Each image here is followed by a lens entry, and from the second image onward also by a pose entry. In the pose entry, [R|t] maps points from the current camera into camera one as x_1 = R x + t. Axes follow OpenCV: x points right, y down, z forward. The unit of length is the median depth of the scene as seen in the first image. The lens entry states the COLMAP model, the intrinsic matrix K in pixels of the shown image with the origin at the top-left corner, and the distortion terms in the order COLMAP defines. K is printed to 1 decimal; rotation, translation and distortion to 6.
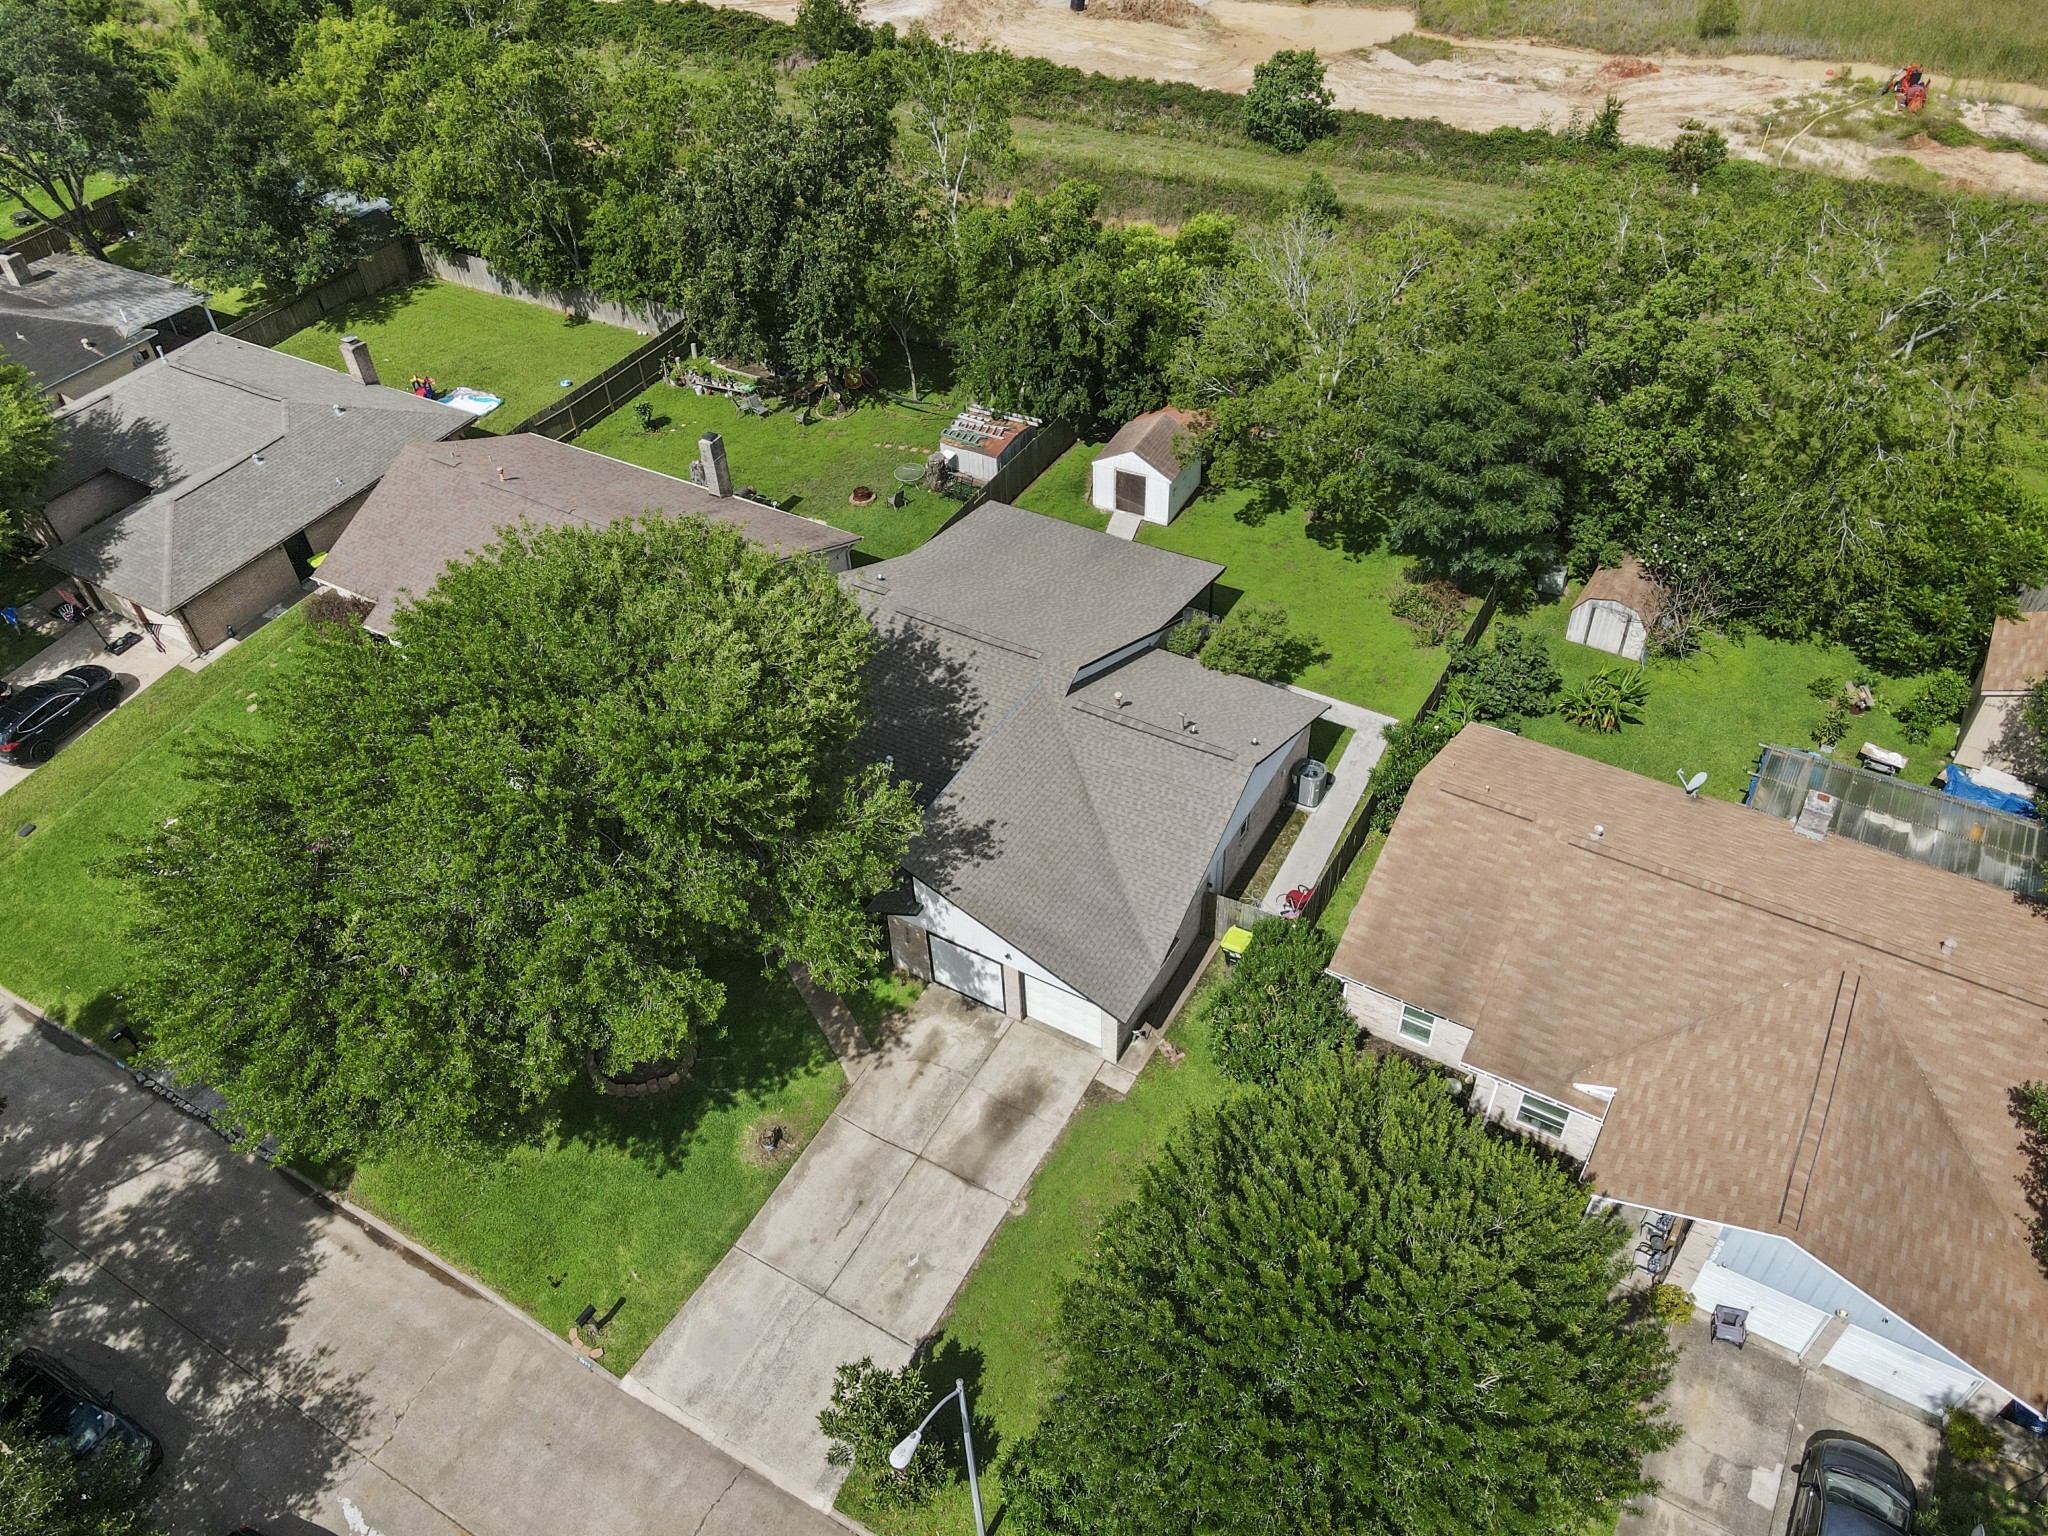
lens RADIAL K [[1546.2, 0, 1008.8], [0, 1546.2, 776.0], [0, 0, 1]] dist [0.026900, 0.005511]
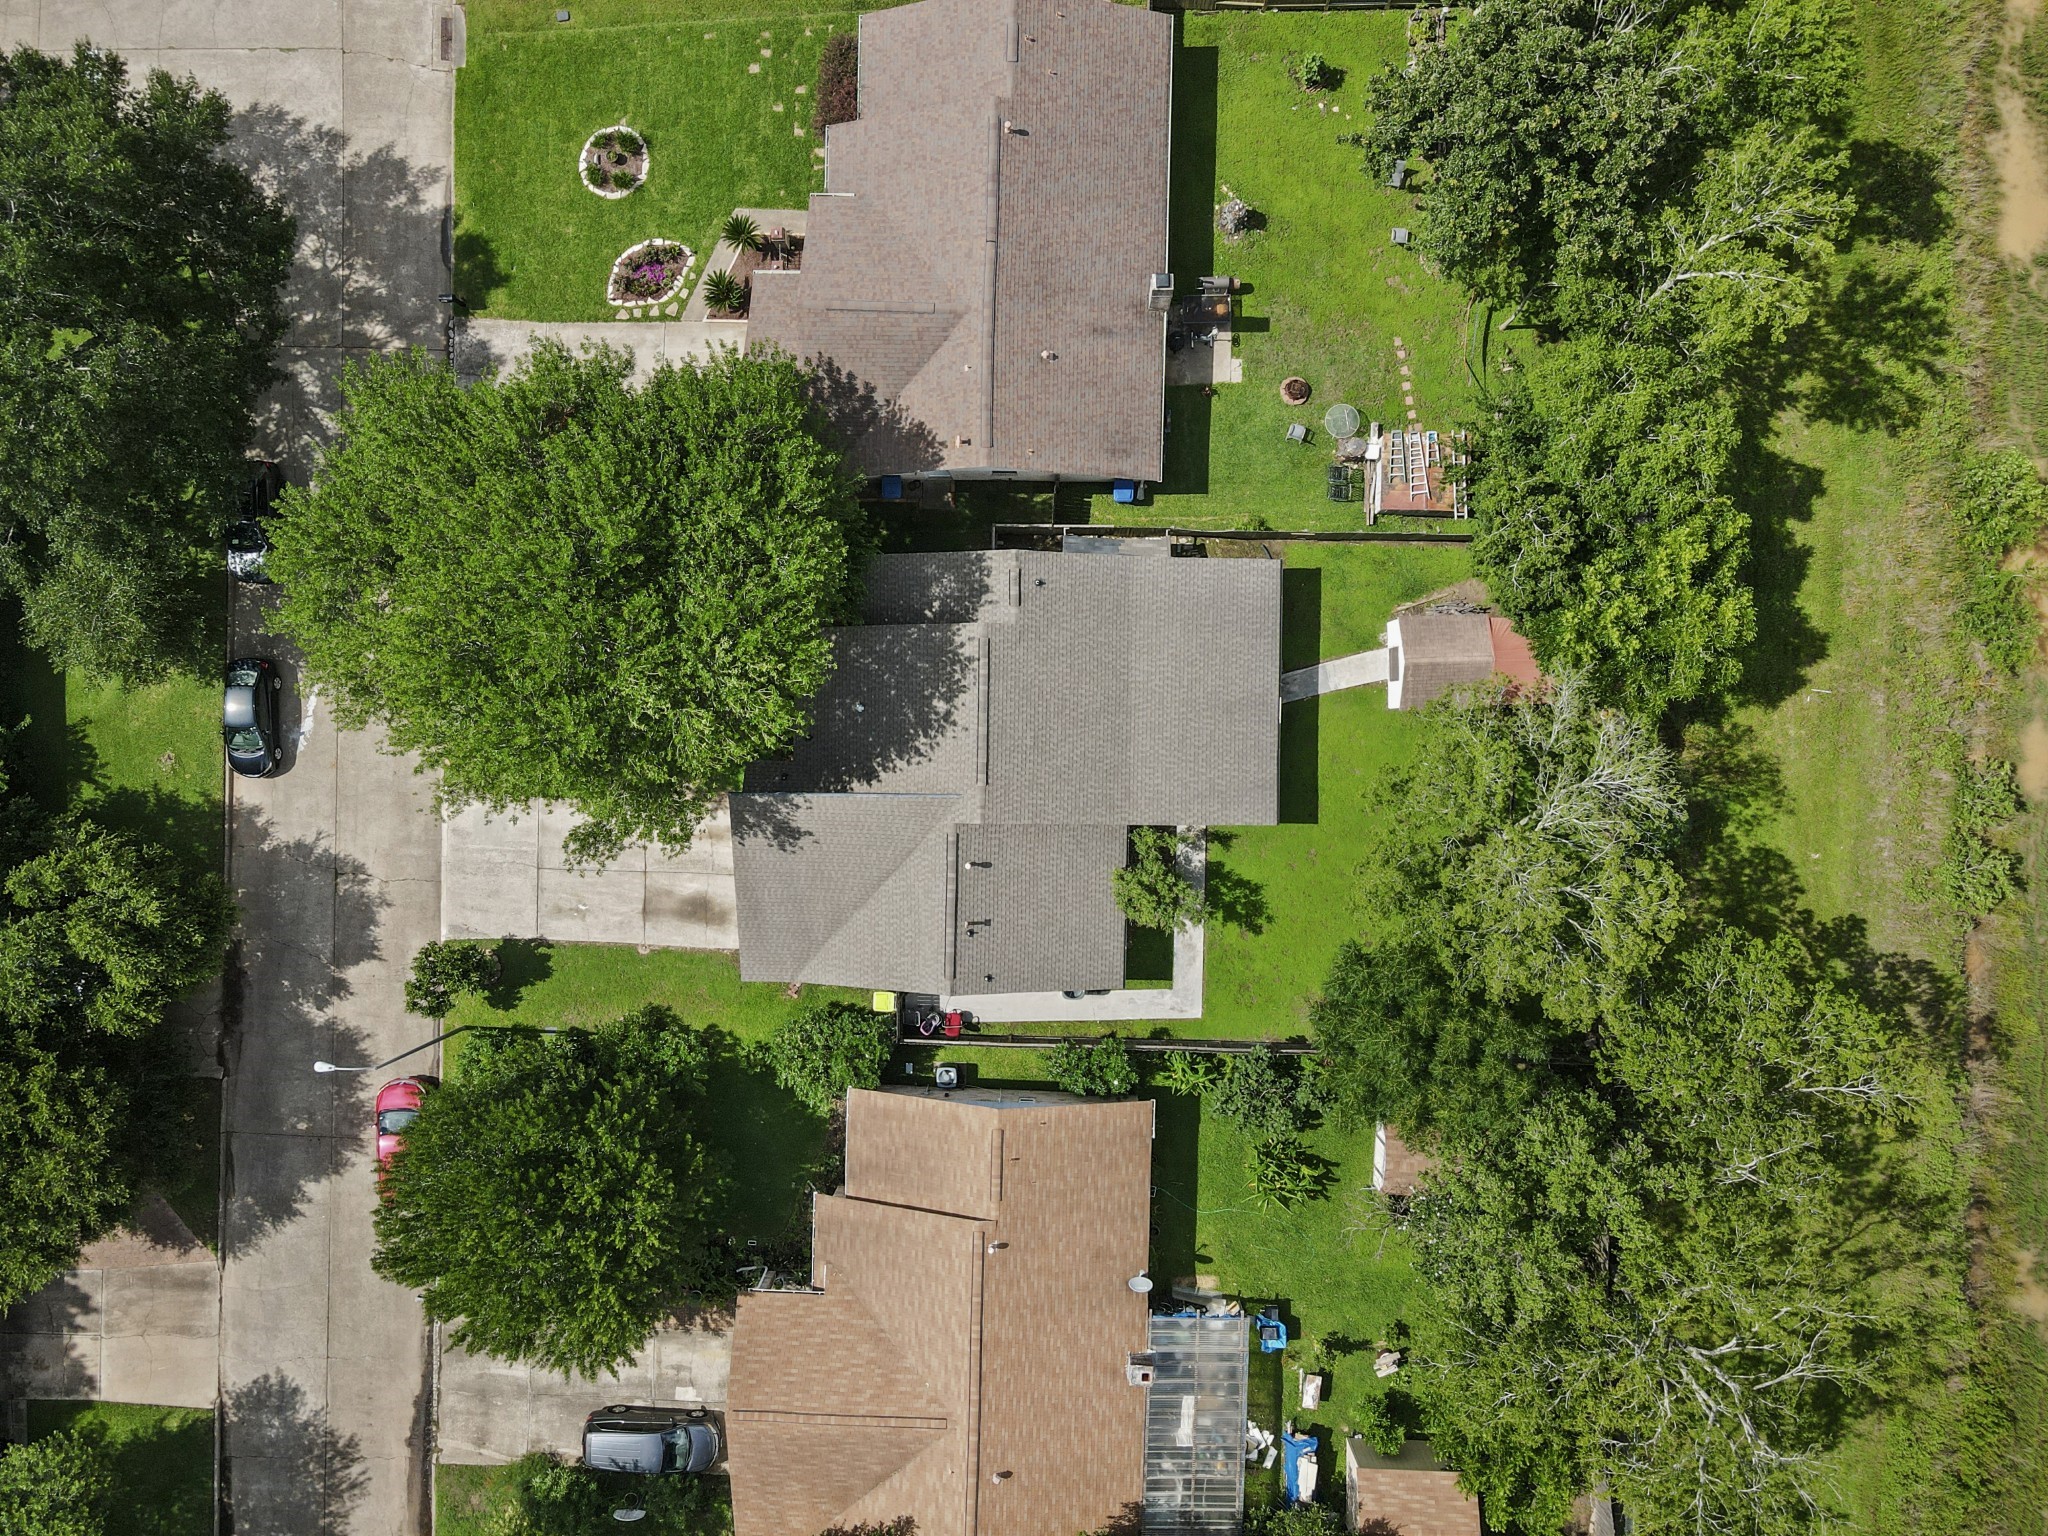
lens RADIAL K [[1546.2, 0, 1008.8], [0, 1546.2, 776.0], [0, 0, 1]] dist [0.026900, 0.005511]
pose [[0.495000, 0.867931, 0.040890, -0.024701], [-0.571852, 0.289986, 0.767394, -1.076997], [0.654187, -0.403243, 0.639870, 0.299397]]
